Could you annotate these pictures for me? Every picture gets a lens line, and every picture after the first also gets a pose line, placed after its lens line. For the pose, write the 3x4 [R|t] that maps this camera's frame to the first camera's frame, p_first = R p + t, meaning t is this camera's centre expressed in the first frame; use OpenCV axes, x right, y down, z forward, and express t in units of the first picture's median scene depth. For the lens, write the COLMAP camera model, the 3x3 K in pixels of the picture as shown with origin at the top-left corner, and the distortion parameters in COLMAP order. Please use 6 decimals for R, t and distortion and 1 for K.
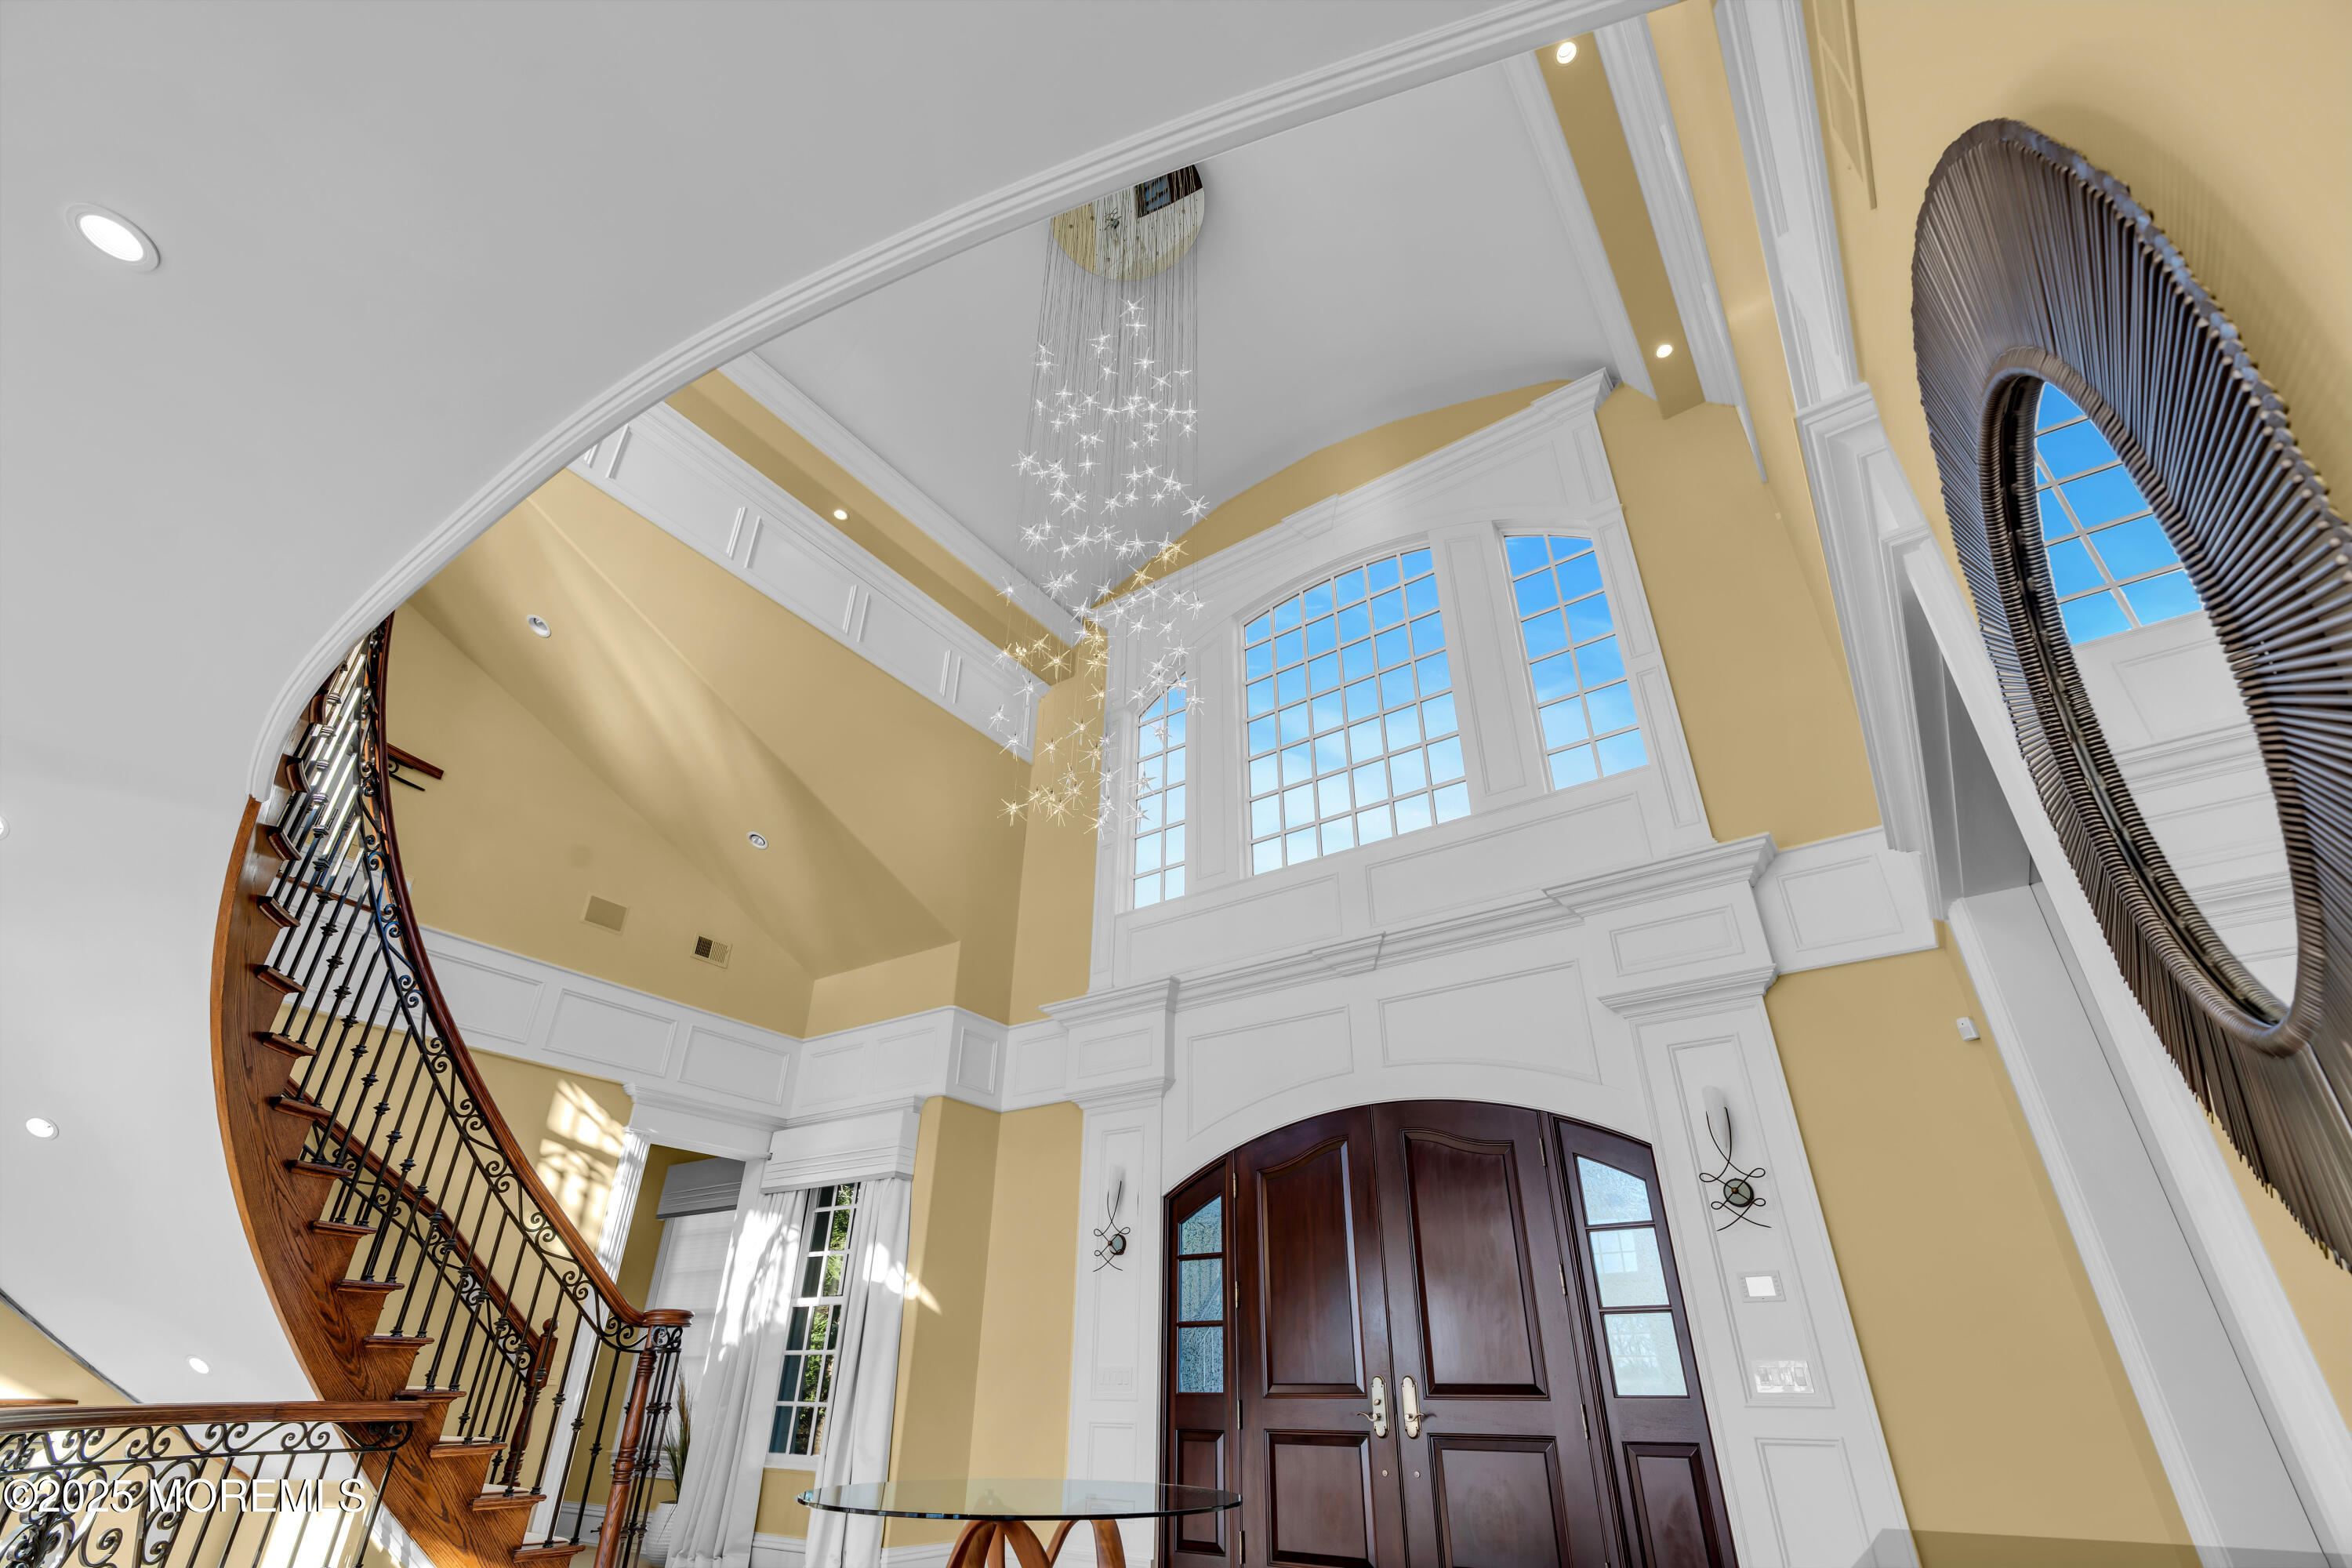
lens RADIAL K [[1036.9, 0, 1176.0], [0, 1036.9, 784.0], [0, 0, 1]] dist [-0.010303, 0.001309]
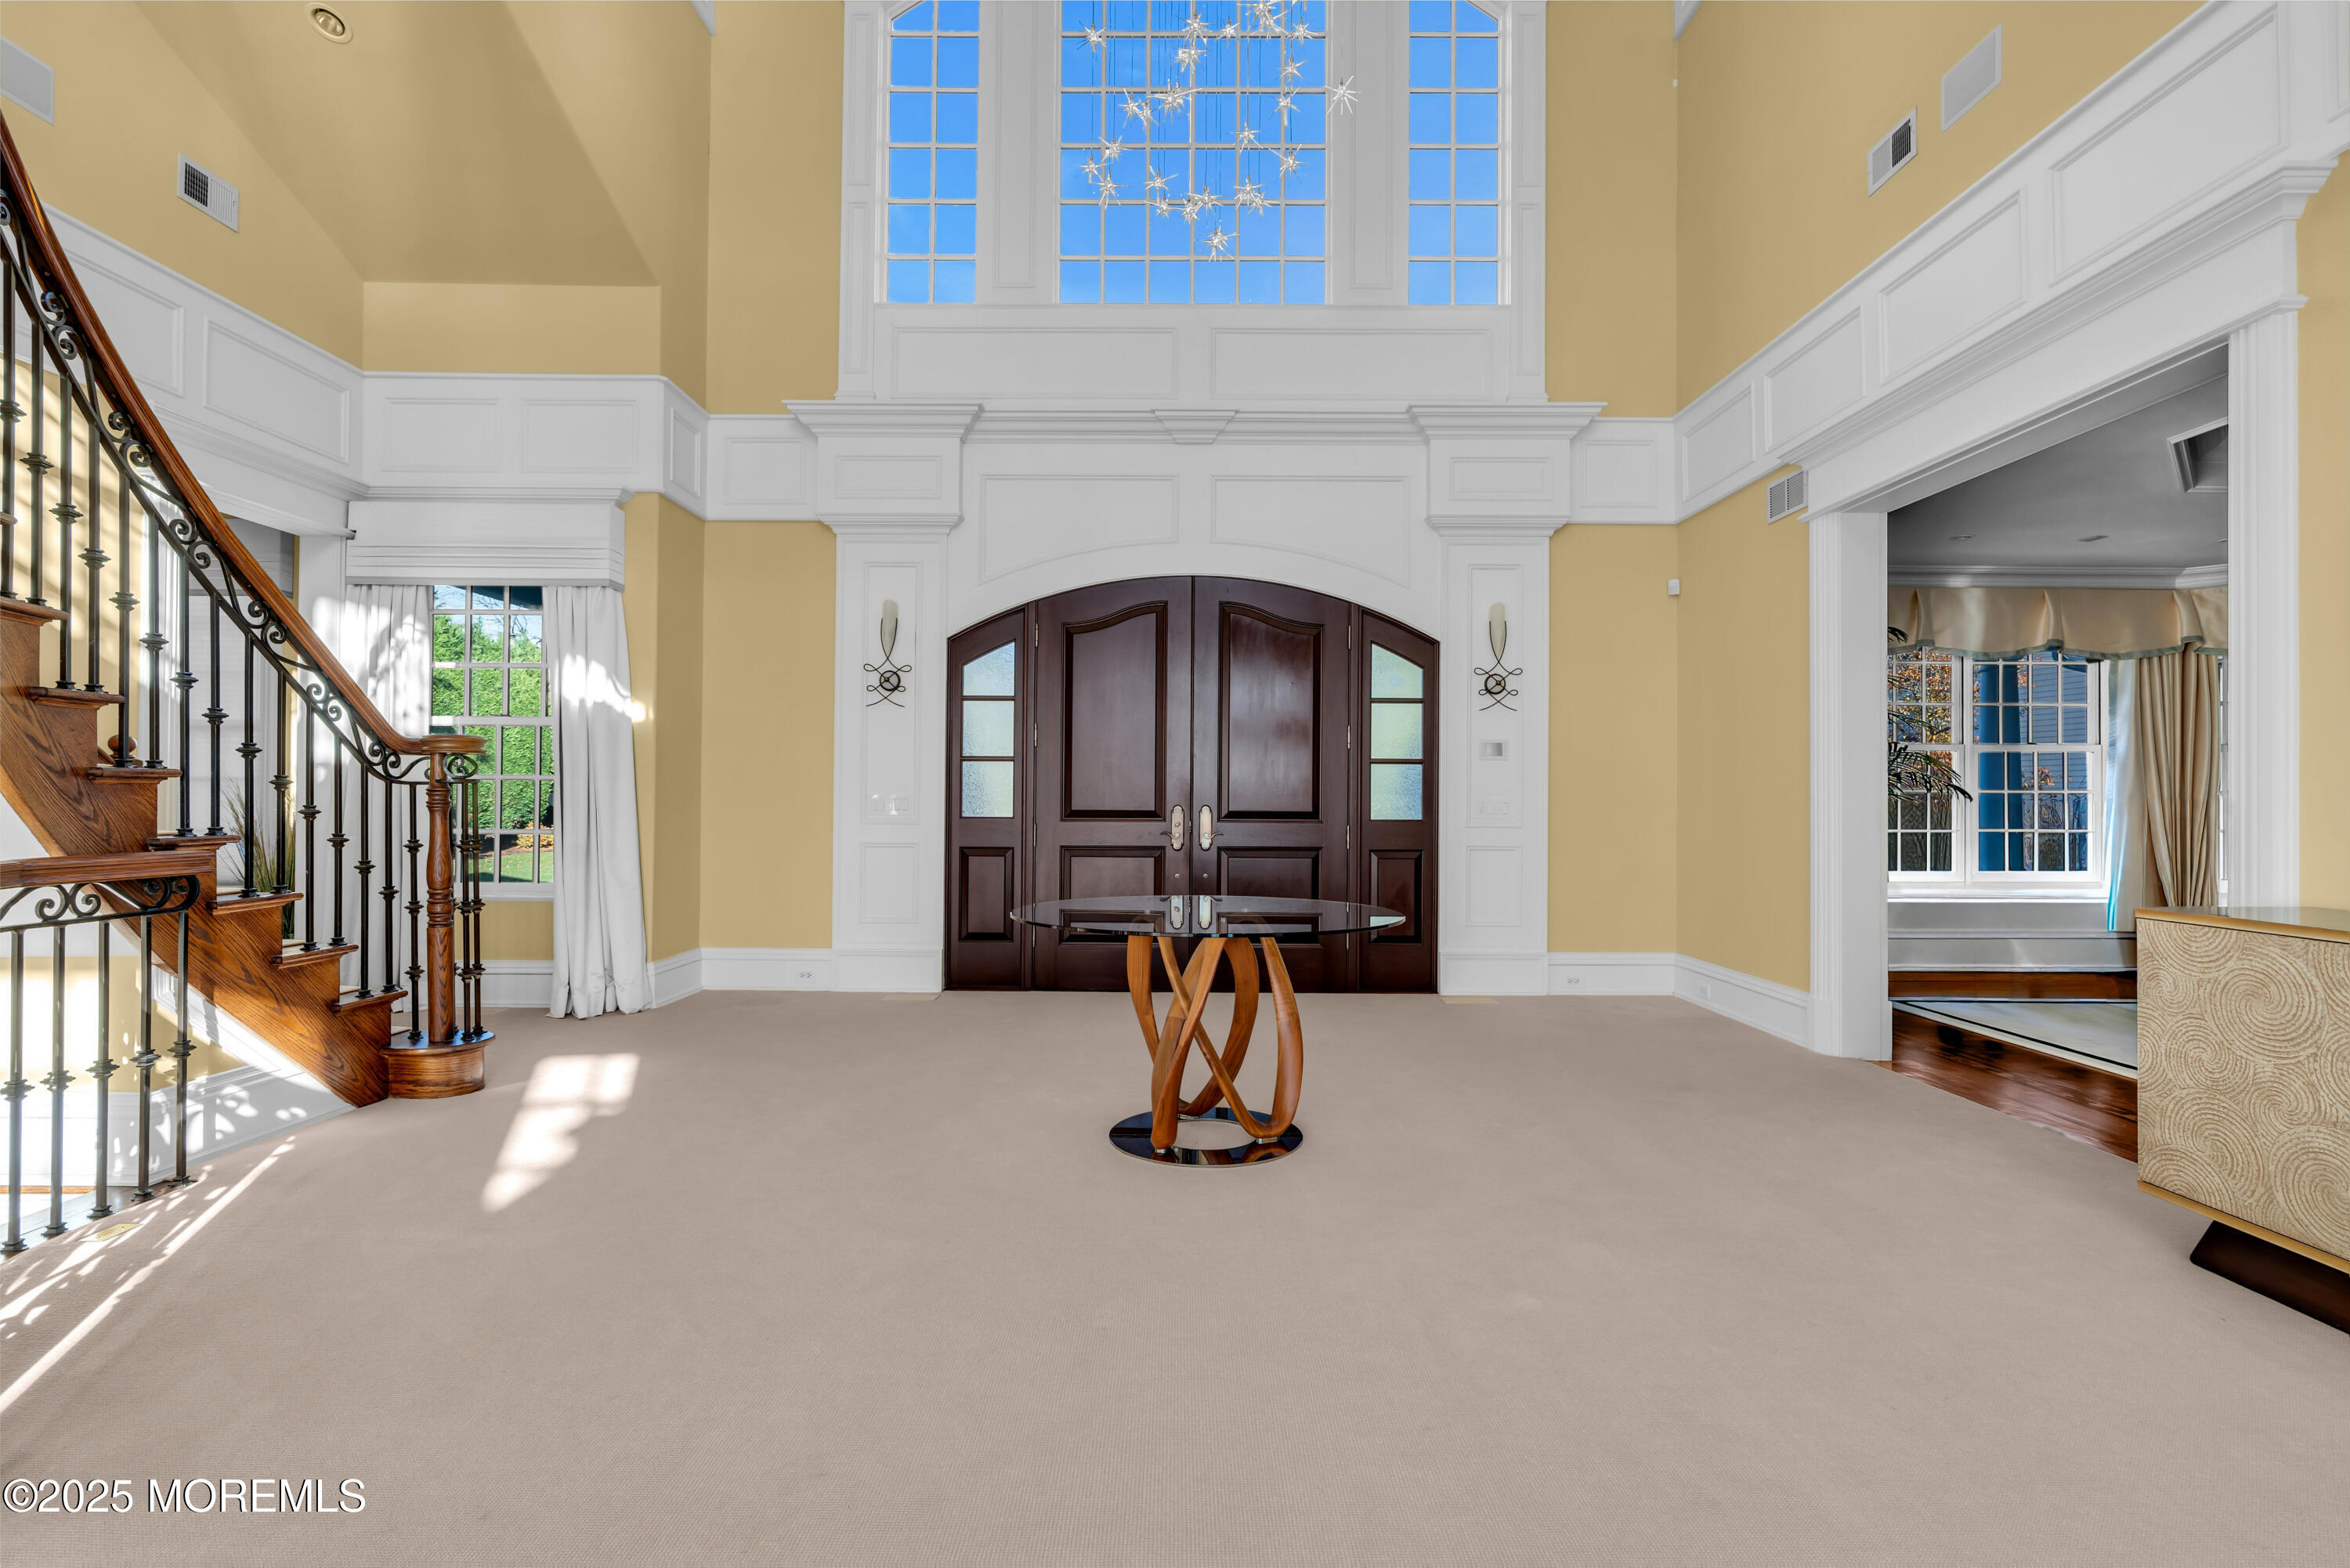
lens RADIAL K [[1093.3, 0, 1175.0], [0, 1093.3, 784.0], [0, 0, 1]] dist [-0.010732, 0.000997]
pose [[0.821521, 0.007160, 0.570133, -0.464617], [-0.289063, 0.867126, 0.405628, 0.053620], [-0.491473, -0.498037, 0.714433, 0.128919]]
